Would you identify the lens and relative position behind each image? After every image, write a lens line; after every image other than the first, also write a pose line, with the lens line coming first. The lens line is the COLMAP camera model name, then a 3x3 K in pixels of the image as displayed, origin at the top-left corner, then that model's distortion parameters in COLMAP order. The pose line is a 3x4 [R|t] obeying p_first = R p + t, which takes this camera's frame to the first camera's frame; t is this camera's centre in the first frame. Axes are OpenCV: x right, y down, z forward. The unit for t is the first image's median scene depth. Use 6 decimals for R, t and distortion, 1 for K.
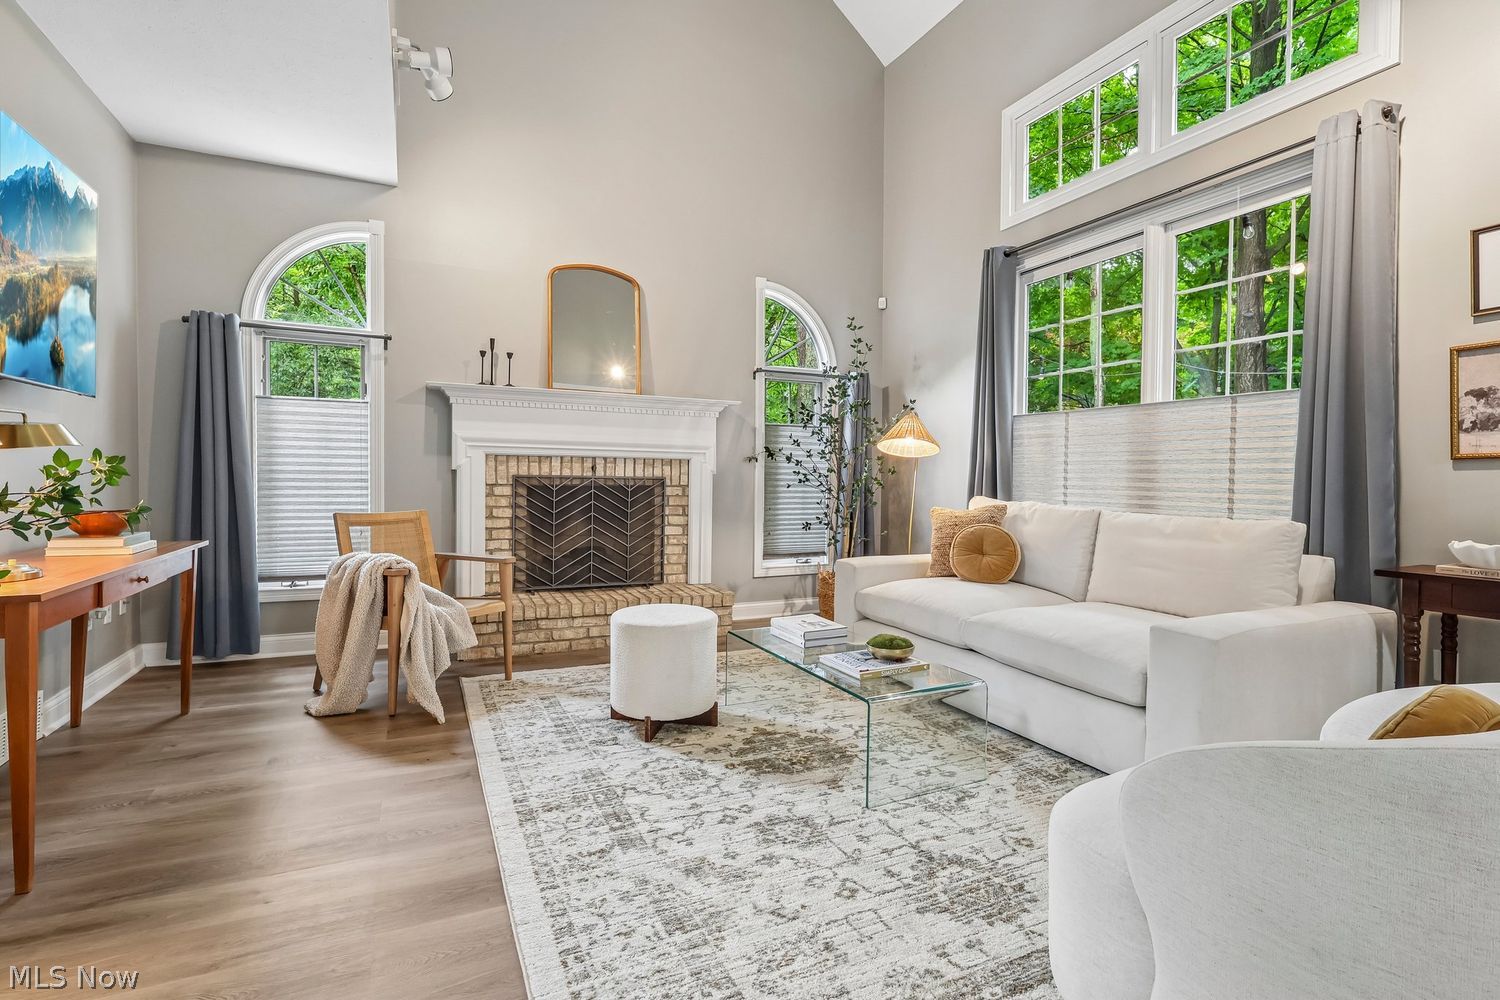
lens RADIAL K [[695.1, 0, 737.0], [0, 695.1, 512.5], [0, 0, 1]] dist [-0.006675, 0.001853]
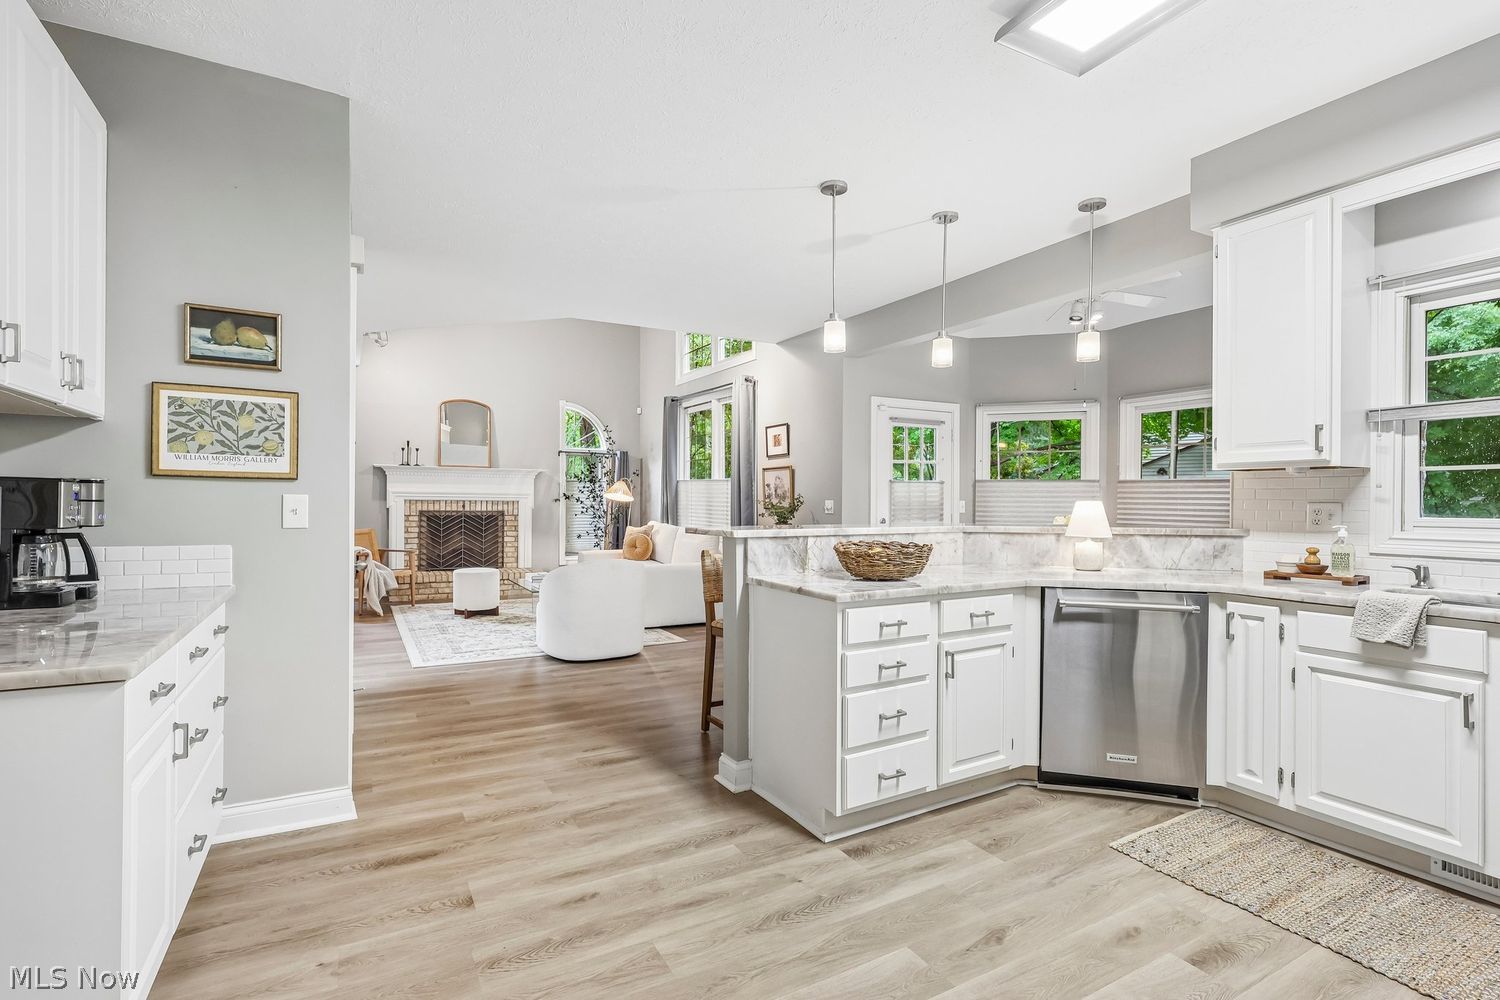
lens RADIAL K [[695.1, 0, 735.3], [0, 695.1, 511.5], [0, 0, 1]] dist [-0.006675, 0.001853]
pose [[0.996849, -0.001356, 0.079309, 0.406894], [0.003607, 0.999595, -0.028241, 0.007360], [-0.079239, 0.028439, 0.996450, -1.010910]]
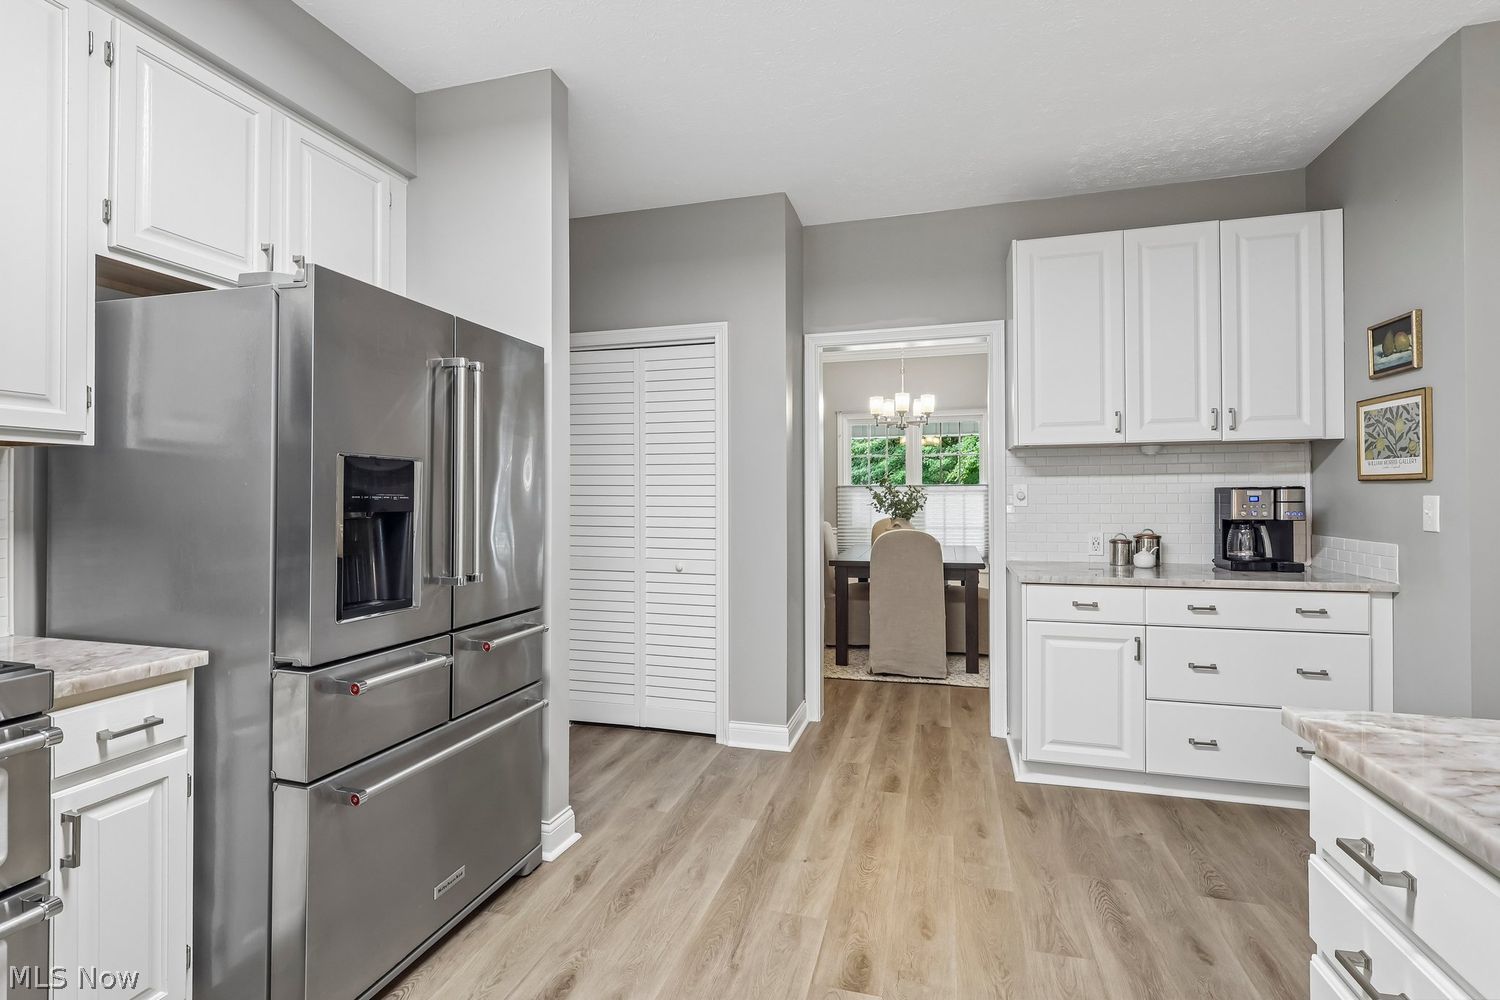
lens RADIAL K [[695.1, 0, 739.0], [0, 695.1, 497.6], [0, 0, 1]] dist [-0.006675, 0.001853]
pose [[-0.651295, -0.003835, -0.758815, 0.851437], [-0.032058, 0.999234, 0.022465, -0.017598], [0.758147, 0.038957, -0.650919, -0.460554]]
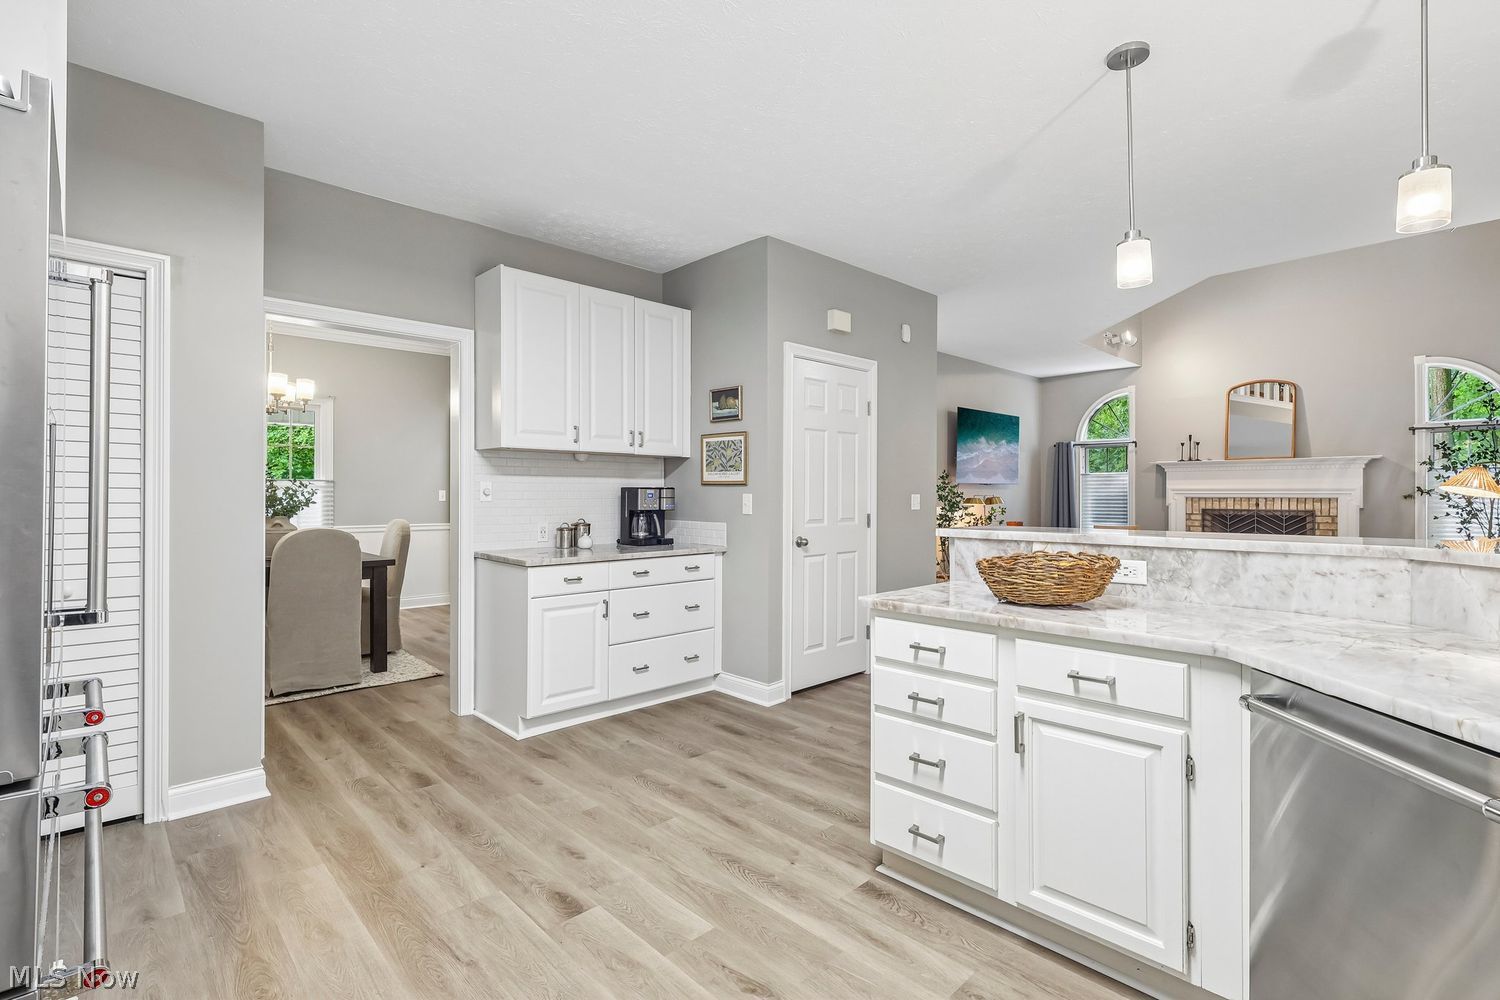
lens RADIAL K [[695.1, 0, 746.7], [0, 695.1, 495.8], [0, 0, 1]] dist [-0.006675, 0.001853]
pose [[0.334512, -0.004058, -0.942383, 0.982740], [-0.041297, 0.998967, -0.018961, -0.003715], [0.941486, 0.045261, 0.333999, -0.720642]]
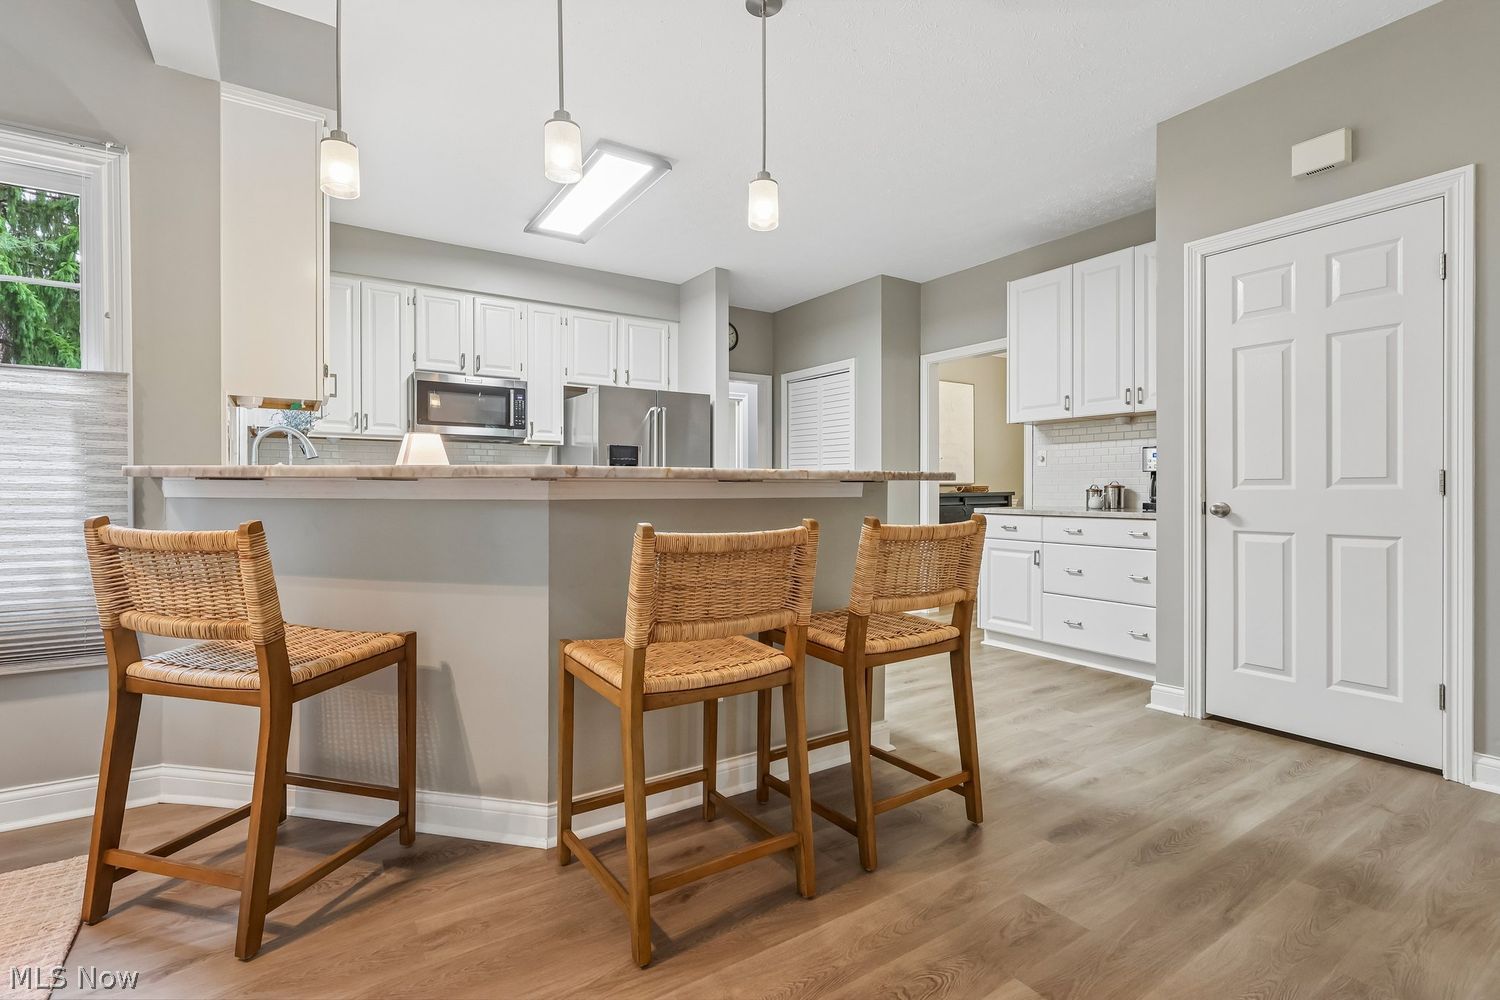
lens RADIAL K [[695.1, 0, 742.8], [0, 695.1, 493.7], [0, 0, 1]] dist [-0.006675, 0.001853]
pose [[-0.987015, -0.003549, -0.160587, 0.676749], [-0.011573, 0.998729, 0.049057, -0.004891], [0.160209, 0.050278, -0.985802, 0.282280]]
